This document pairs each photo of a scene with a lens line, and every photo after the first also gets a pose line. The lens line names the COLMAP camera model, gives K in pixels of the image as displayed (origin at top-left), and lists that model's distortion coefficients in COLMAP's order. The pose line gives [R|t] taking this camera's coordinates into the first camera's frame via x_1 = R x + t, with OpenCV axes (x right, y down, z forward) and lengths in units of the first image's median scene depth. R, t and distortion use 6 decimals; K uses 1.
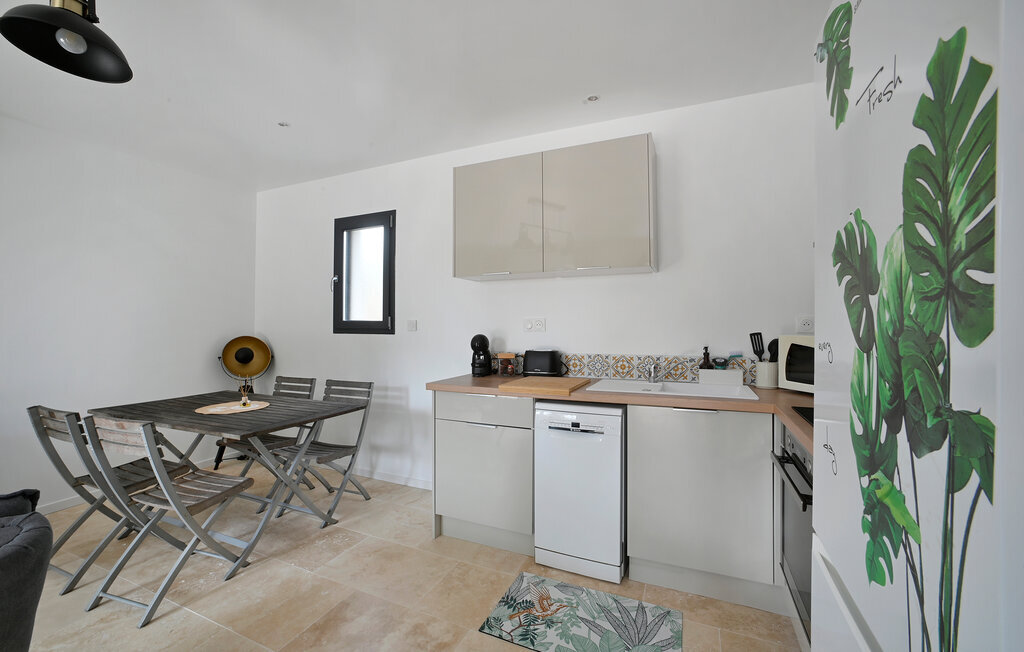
lens RADIAL K [[412.3, 0, 512.0], [0, 412.3, 326.0], [0, 0, 1]] dist [-0.000818, 0.000078]
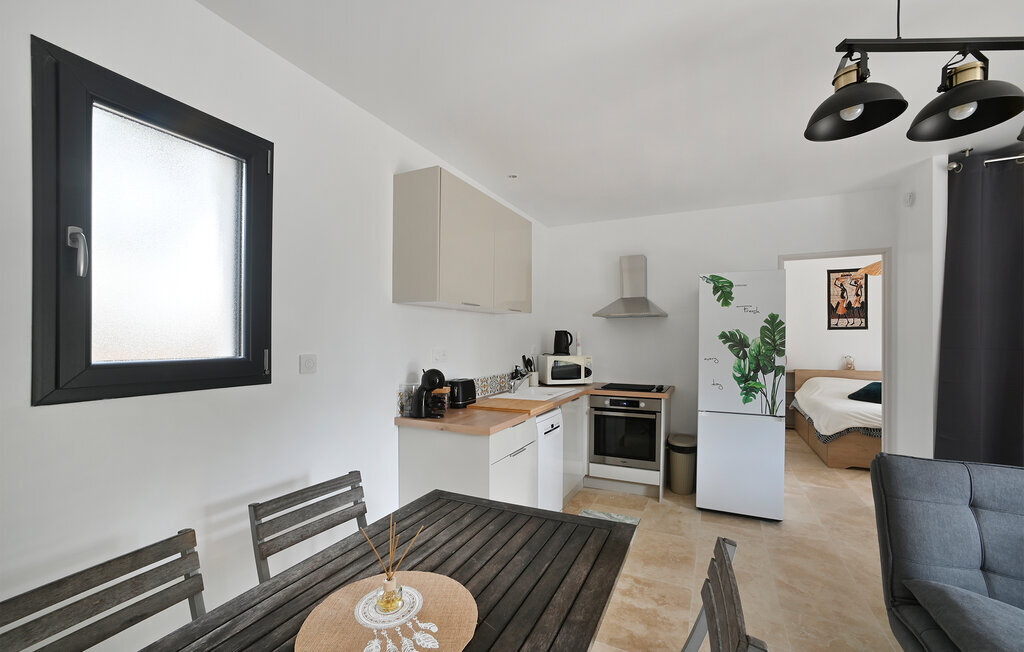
lens RADIAL K [[413.0, 0, 517.3], [0, 413.0, 340.5], [0, 0, 1]] dist [-0.000603, 0.000065]
pose [[0.024832, -0.004608, 0.999681, -0.927613], [0.000185, 0.999989, 0.004605, -0.041094], [-0.999692, 0.000071, 0.024832, 0.790767]]
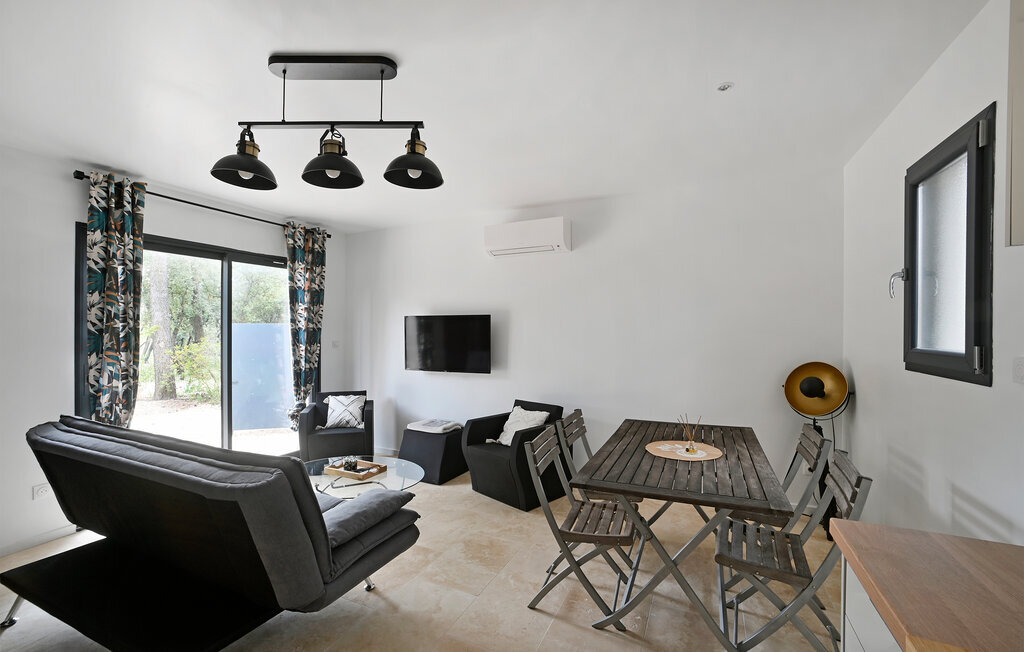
lens RADIAL K [[412.3, 0, 512.0], [0, 412.3, 326.0], [0, 0, 1]] dist [-0.000818, 0.000078]
pose [[-0.015938, -0.011216, -0.999810, 0.184135], [-0.004407, 0.999928, -0.011148, -0.043347], [0.999863, 0.004228, -0.015986, 0.584998]]
